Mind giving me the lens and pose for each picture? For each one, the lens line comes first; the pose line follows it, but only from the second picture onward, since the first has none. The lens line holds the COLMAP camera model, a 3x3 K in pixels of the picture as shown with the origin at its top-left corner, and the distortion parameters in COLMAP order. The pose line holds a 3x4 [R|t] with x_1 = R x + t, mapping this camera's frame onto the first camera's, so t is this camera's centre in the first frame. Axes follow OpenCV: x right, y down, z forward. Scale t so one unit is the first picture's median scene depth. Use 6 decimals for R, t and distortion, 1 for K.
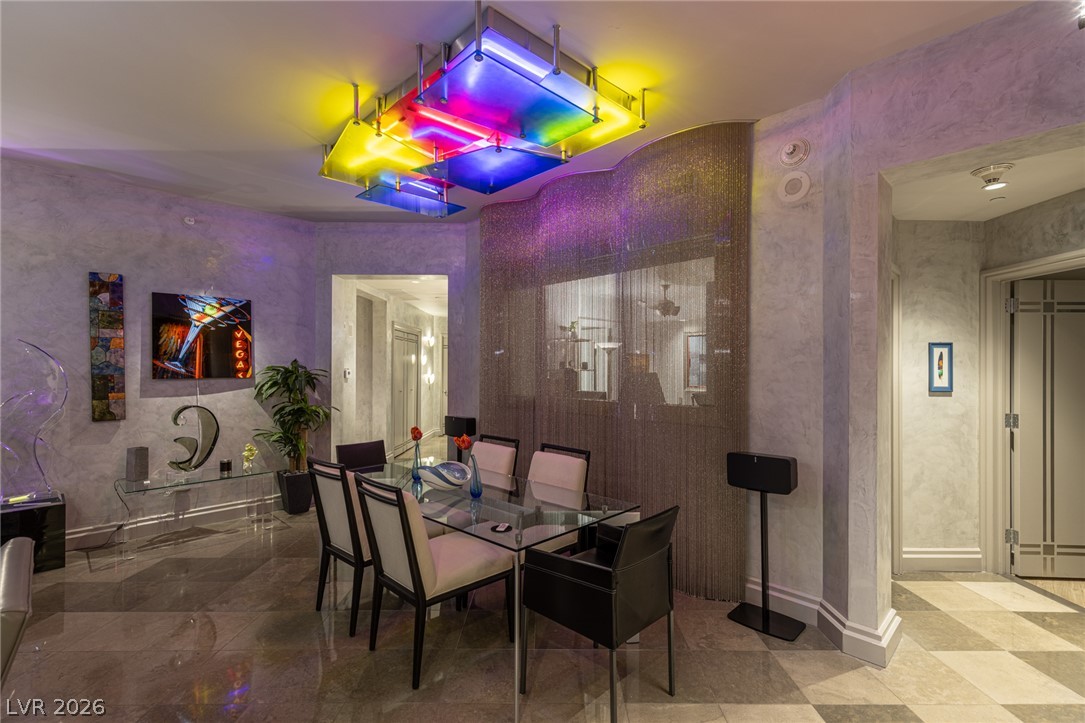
lens RADIAL K [[487.3, 0, 552.6], [0, 487.3, 363.6], [0, 0, 1]] dist [0.004039, 0.000243]
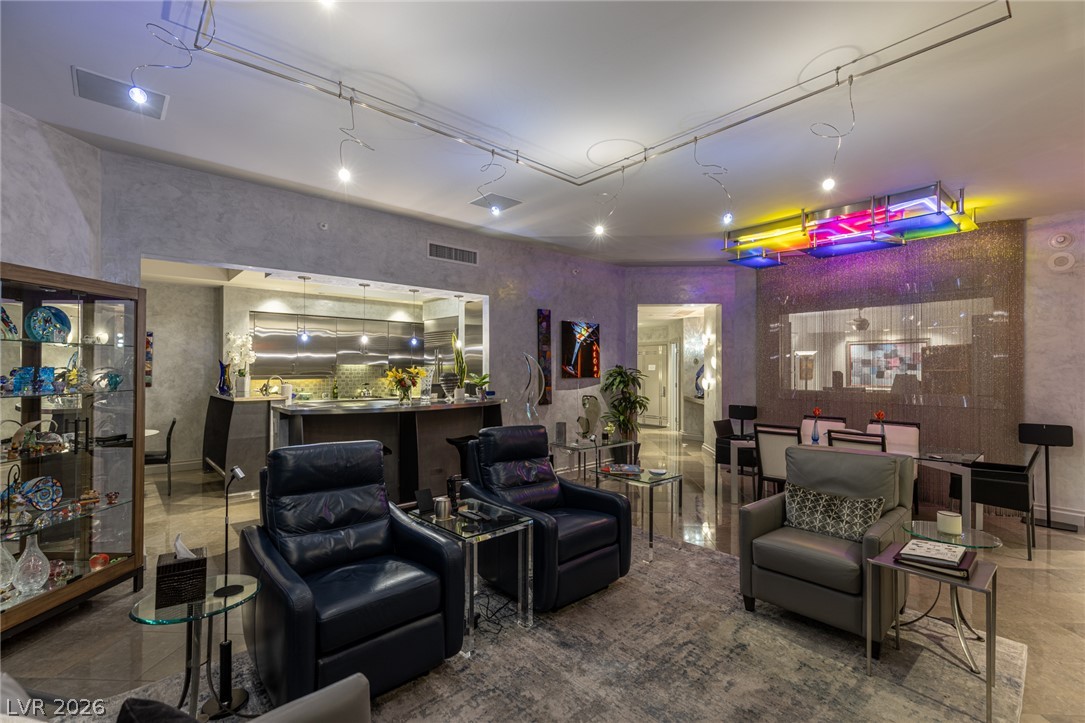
lens RADIAL K [[481.8, 0, 548.6], [0, 481.8, 361.6], [0, 0, 1]] dist [0.002574, -0.000275]
pose [[0.998252, 0.000207, -0.059108, -0.798984], [-0.000625, 0.999975, -0.007044, -0.009271], [0.059105, 0.007069, 0.998227, -0.509518]]
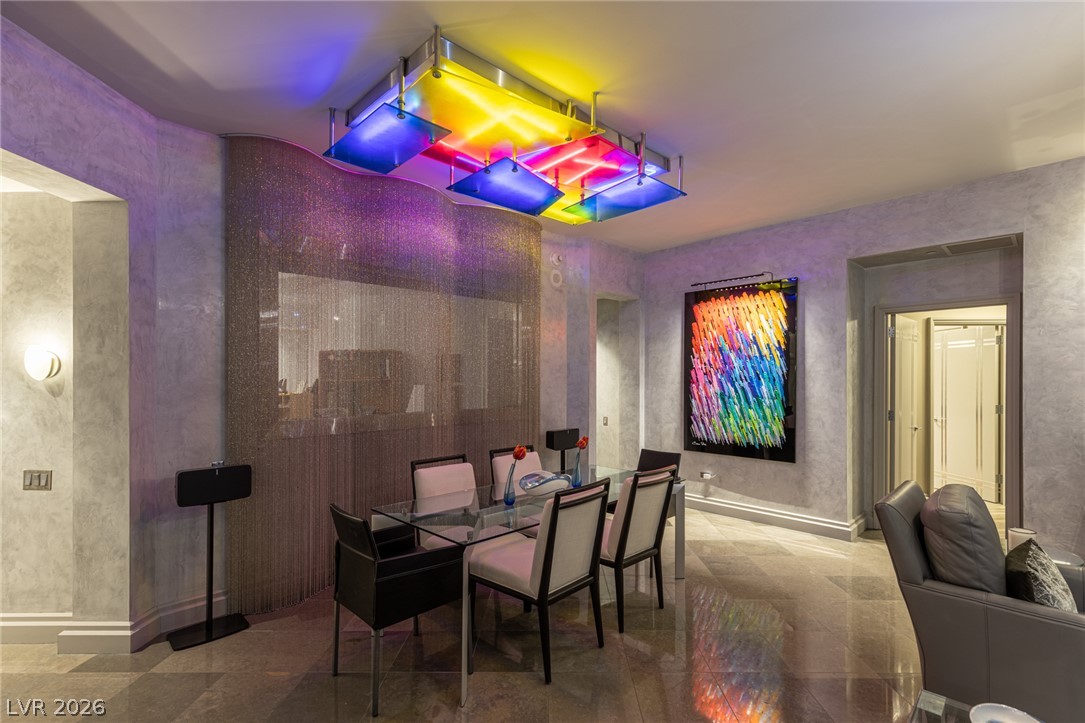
lens RADIAL K [[487.4, 0, 544.4], [0, 487.4, 382.8], [0, 0, 1]] dist [0.001390, -0.000193]
pose [[0.016813, -0.011026, 0.999798, -0.913701], [-0.002854, 0.999935, 0.011075, -0.000046], [-0.999855, -0.003040, 0.016781, 0.714141]]
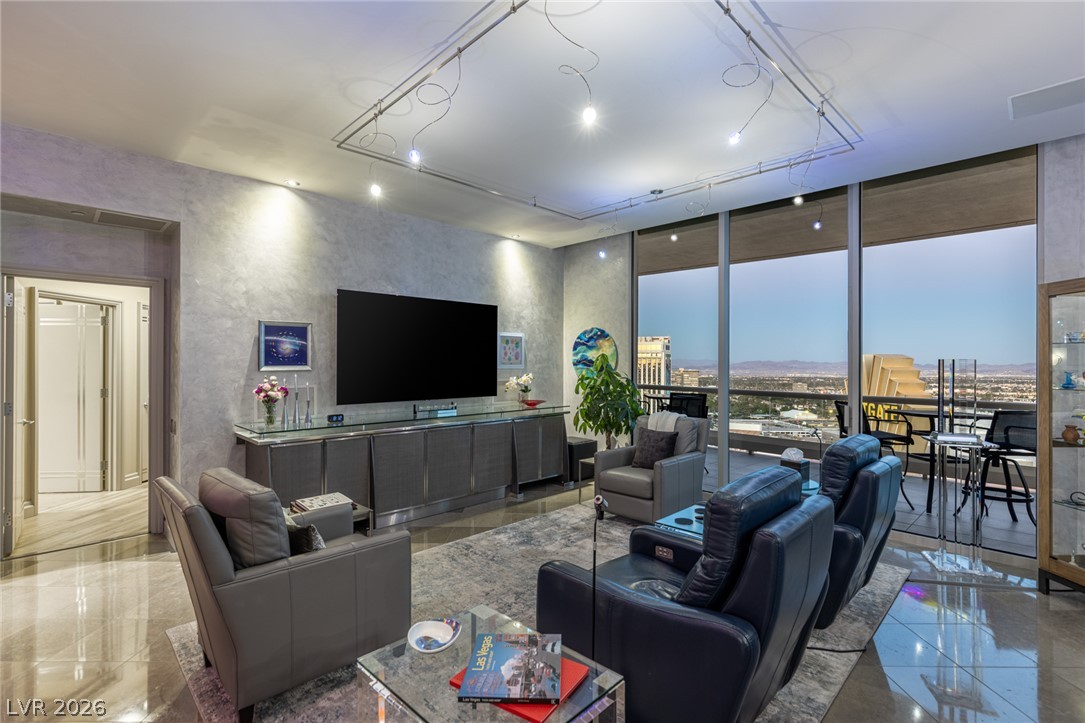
lens RADIAL K [[501.0, 0, 550.2], [0, 501.0, 363.6], [0, 0, 1]] dist [-0.003818, -0.000182]
pose [[-0.999957, -0.008711, 0.003025, -0.724146], [-0.008724, 0.999952, -0.004358, 0.002296], [-0.002987, -0.004385, -0.999986, 0.812056]]
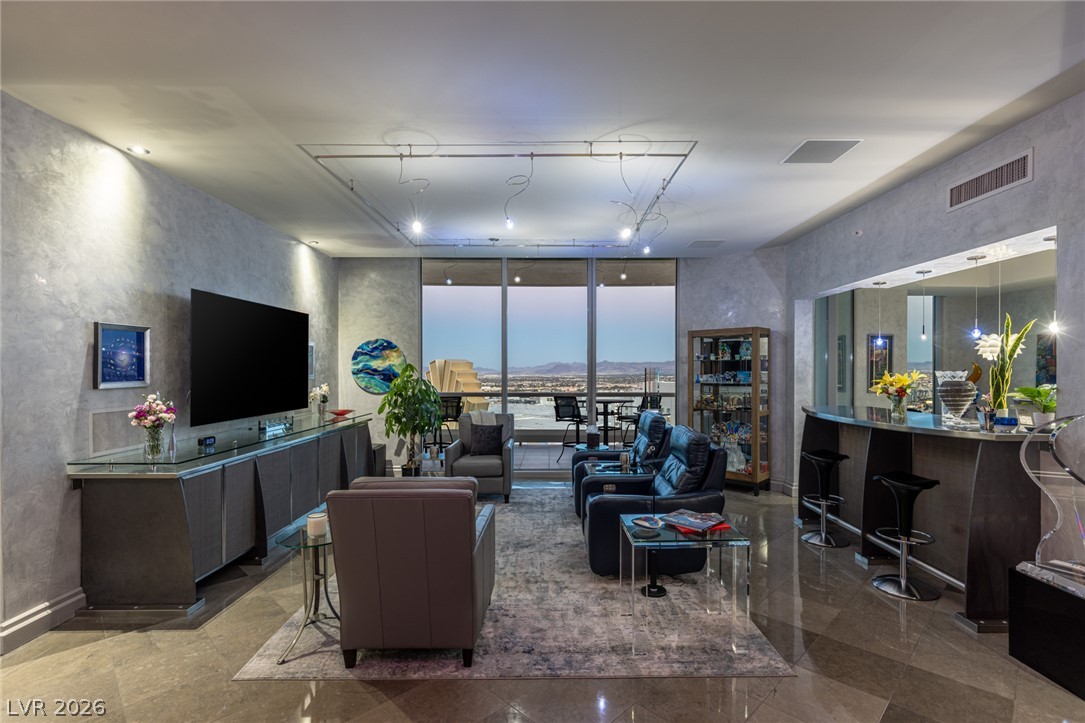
lens RADIAL K [[505.1, 0, 551.9], [0, 505.1, 368.7], [0, 0, 1]] dist [-0.000343, 0.000385]
pose [[-0.706832, -0.001265, -0.707380, -0.061575], [0.004071, 0.999975, -0.005856, -0.006431], [0.707370, -0.007019, -0.706809, 0.840298]]
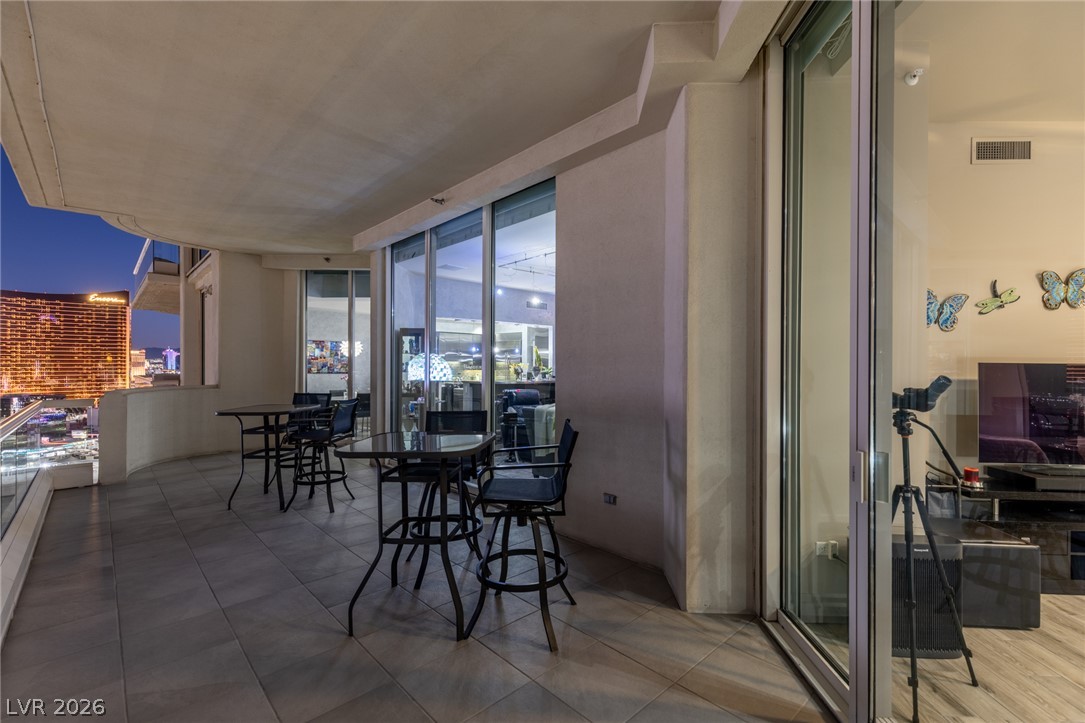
lens RADIAL K [[481.8, 0, 548.6], [0, 481.8, 361.6], [0, 0, 1]] dist [0.002574, -0.000275]
pose [[0.999118, -0.000998, -0.041982, -0.968668], [0.001255, 0.999981, 0.006108, -0.027793], [0.041975, -0.006155, 0.999100, -1.722520]]
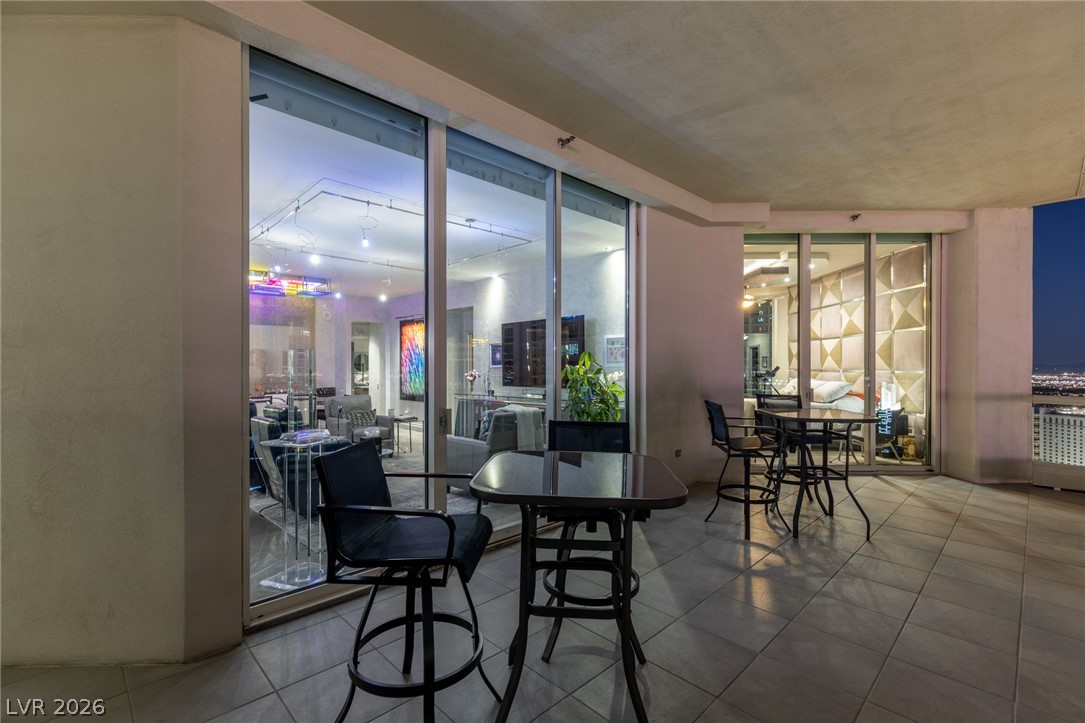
lens RADIAL K [[483.2, 0, 548.1], [0, 483.2, 368.4], [0, 0, 1]] dist [0.003752, -0.000090]
pose [[0.003381, -0.008886, 0.999955, -2.232757], [-0.002748, 0.999957, 0.008895, 0.001945], [-0.999991, -0.002778, 0.003357, -0.484367]]
